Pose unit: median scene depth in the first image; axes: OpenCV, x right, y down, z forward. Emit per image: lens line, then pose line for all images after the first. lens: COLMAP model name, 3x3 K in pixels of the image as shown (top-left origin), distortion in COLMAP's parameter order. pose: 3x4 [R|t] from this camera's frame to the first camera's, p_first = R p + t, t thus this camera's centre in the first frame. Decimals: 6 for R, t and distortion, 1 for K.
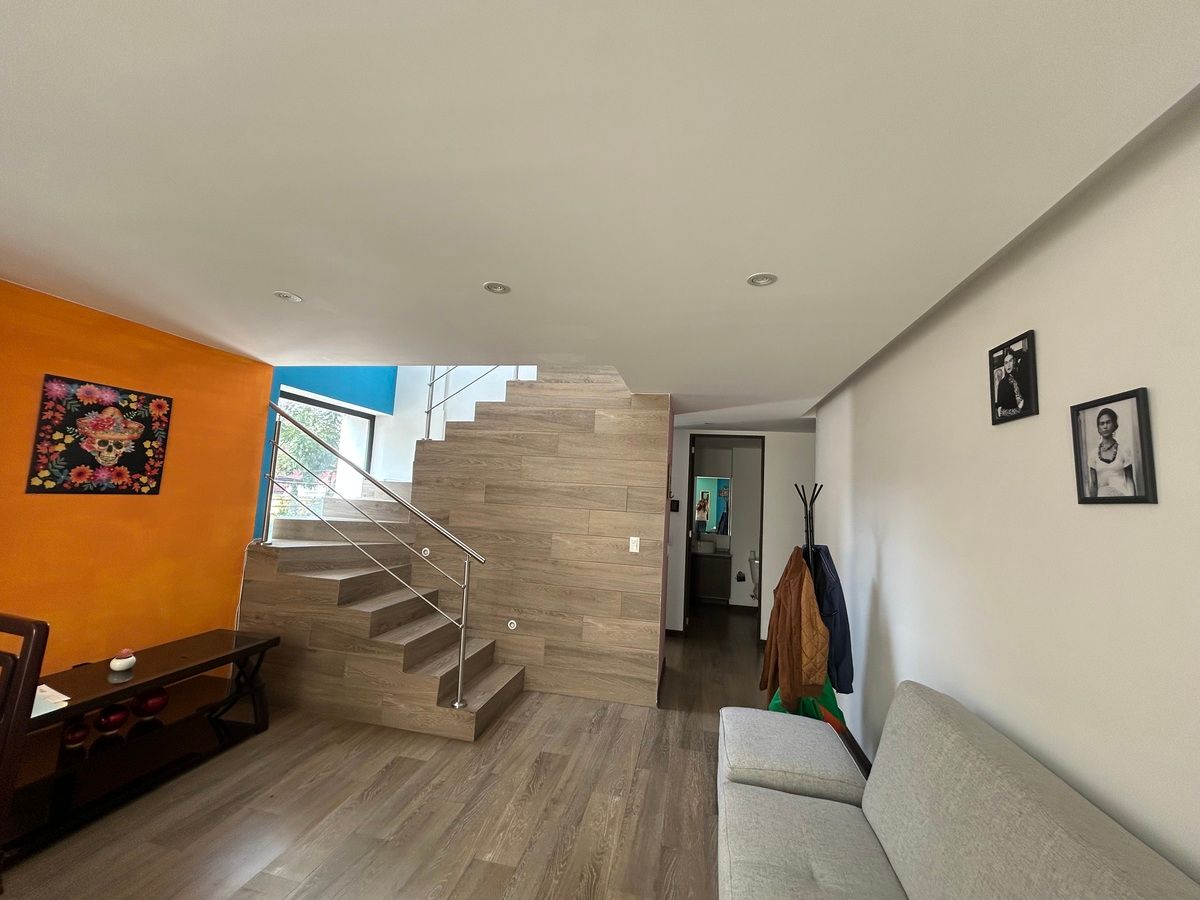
lens RADIAL K [[482.4, 0, 599.6], [0, 482.4, 443.6], [0, 0, 1]] dist [-0.000245, 0.000076]
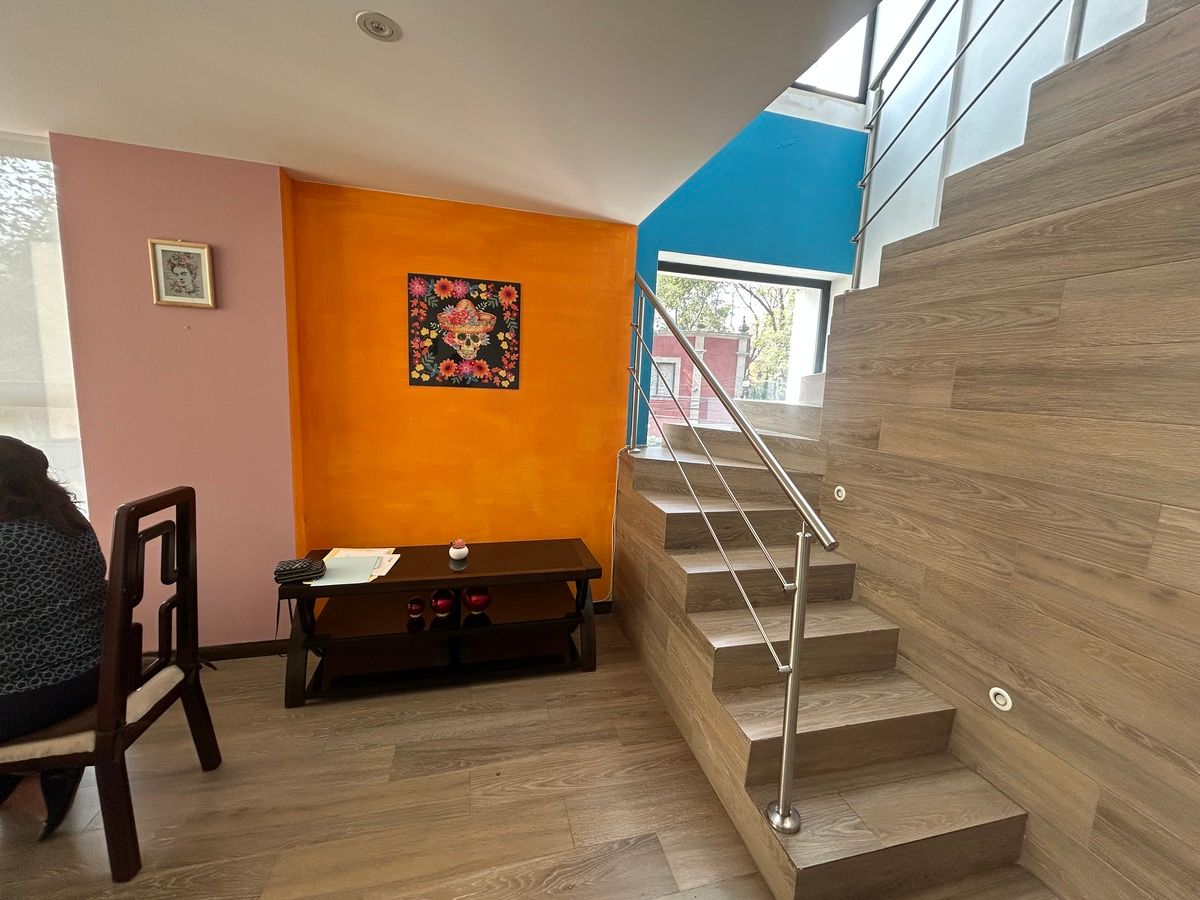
lens RADIAL K [[482.4, 0, 601.9], [0, 482.4, 449.7], [0, 0, 1]] dist [-0.000245, 0.000076]
pose [[0.443747, 0.090349, -0.891586, 0.025520], [0.074616, 0.987725, 0.137229, 0.106611], [0.893040, -0.127421, 0.431558, 0.728983]]
